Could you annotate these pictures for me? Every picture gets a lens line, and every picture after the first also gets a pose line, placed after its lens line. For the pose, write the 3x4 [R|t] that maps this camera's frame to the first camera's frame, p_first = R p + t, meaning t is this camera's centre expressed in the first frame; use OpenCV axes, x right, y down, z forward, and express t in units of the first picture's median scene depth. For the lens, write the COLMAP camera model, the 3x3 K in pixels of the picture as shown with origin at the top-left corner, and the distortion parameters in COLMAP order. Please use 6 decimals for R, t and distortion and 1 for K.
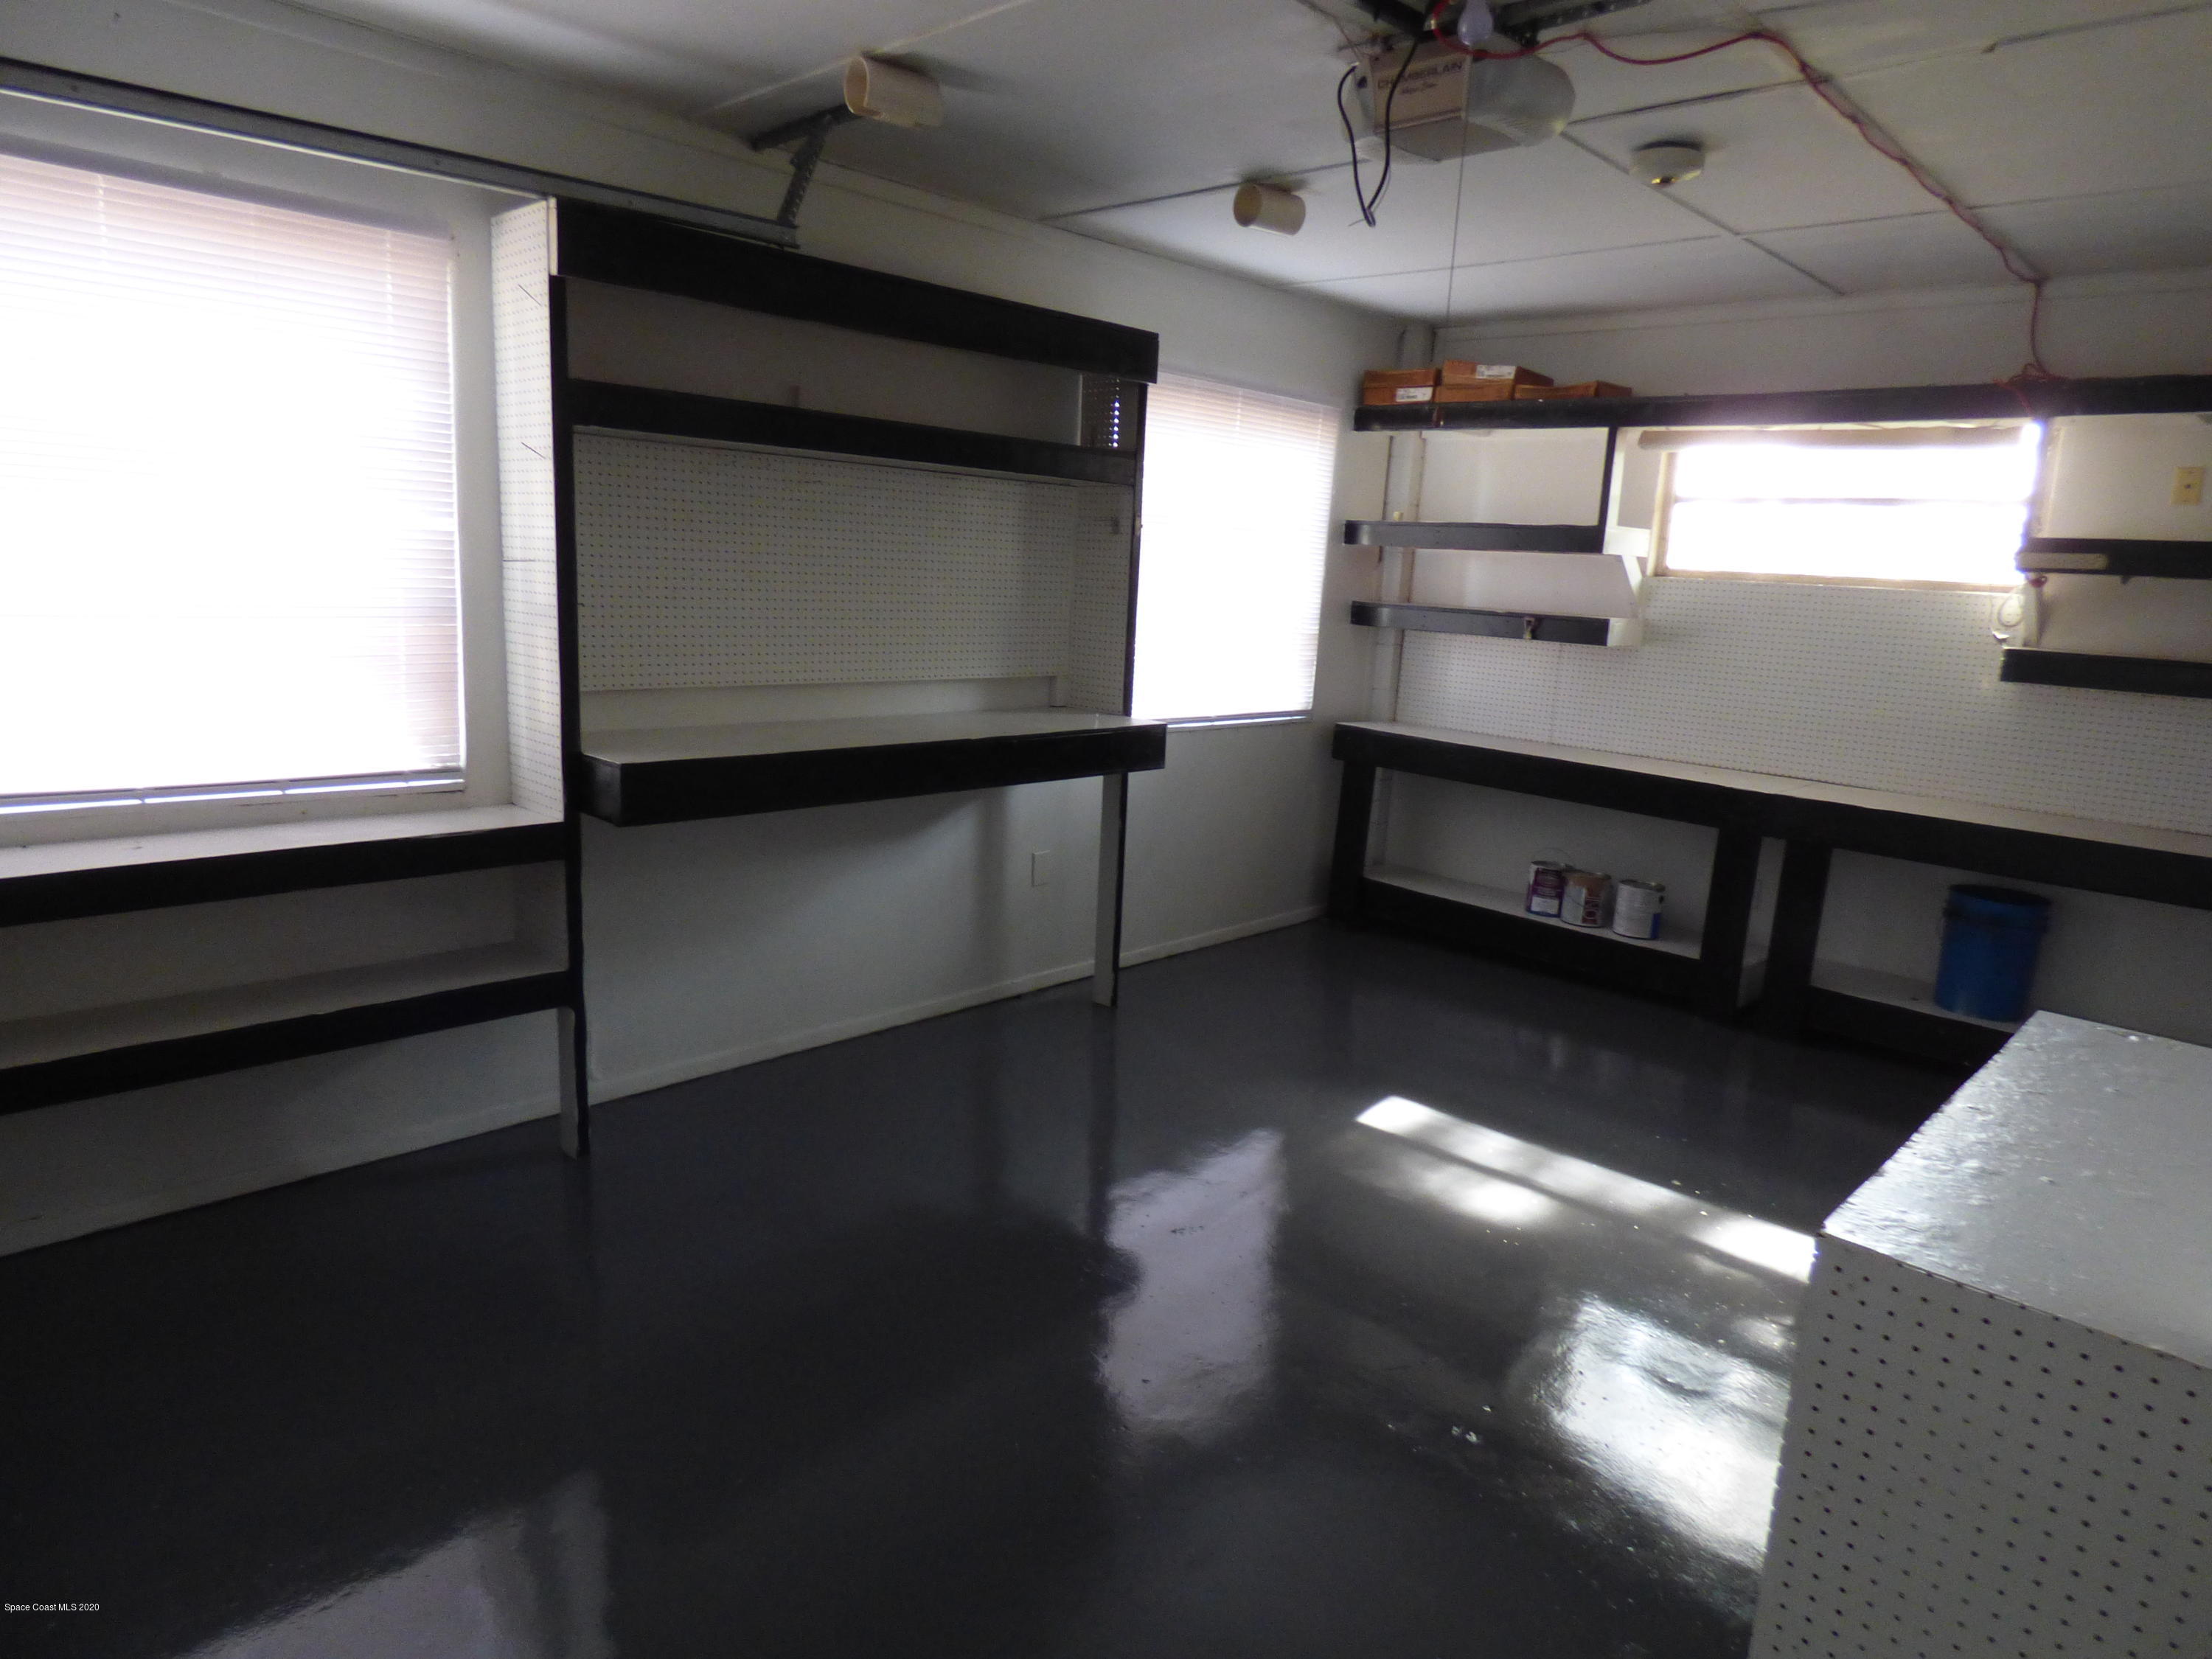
lens RADIAL K [[1356.3, 0, 1113.3], [0, 1356.3, 827.9], [0, 0, 1]] dist [-0.000258, -0.005254]
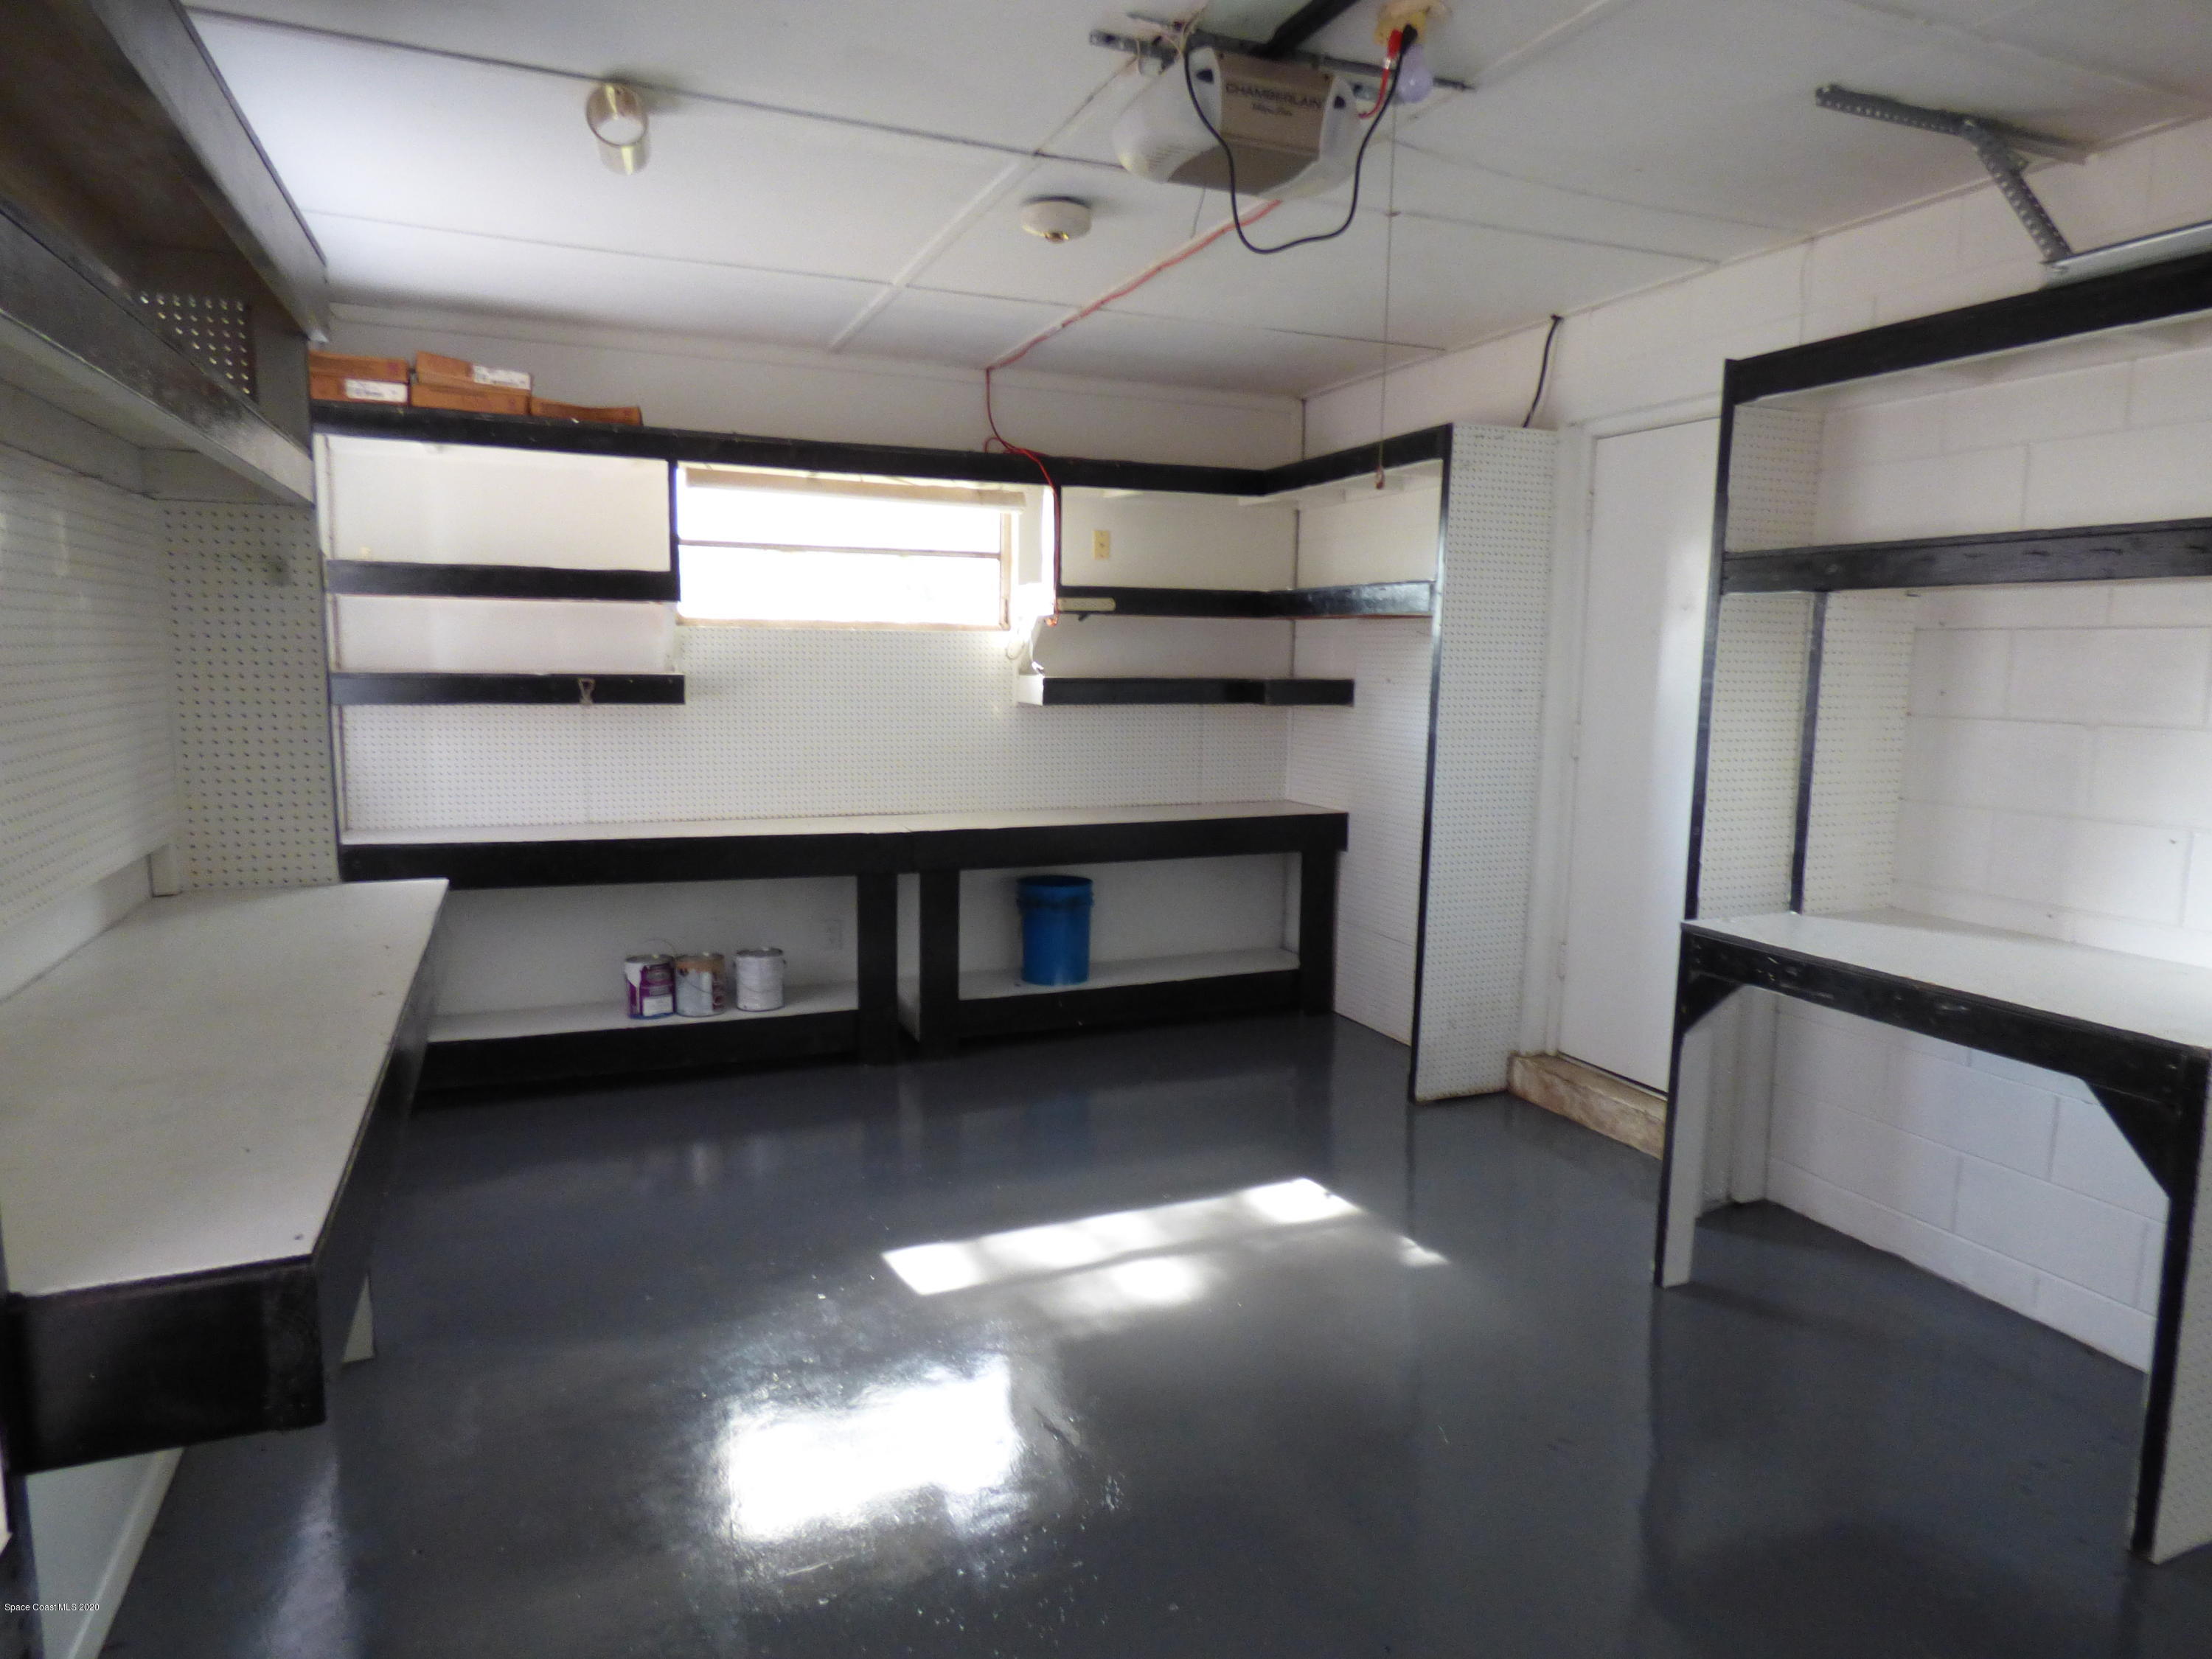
lens RADIAL K [[1356.3, 0, 1134.6], [0, 1356.3, 830.4], [0, 0, 1]] dist [-0.000258, -0.005254]
pose [[0.393343, -0.167884, 0.903934, -0.338915], [0.184060, 0.977662, 0.101484, -0.087299], [-0.900779, 0.126459, 0.415457, 0.365140]]
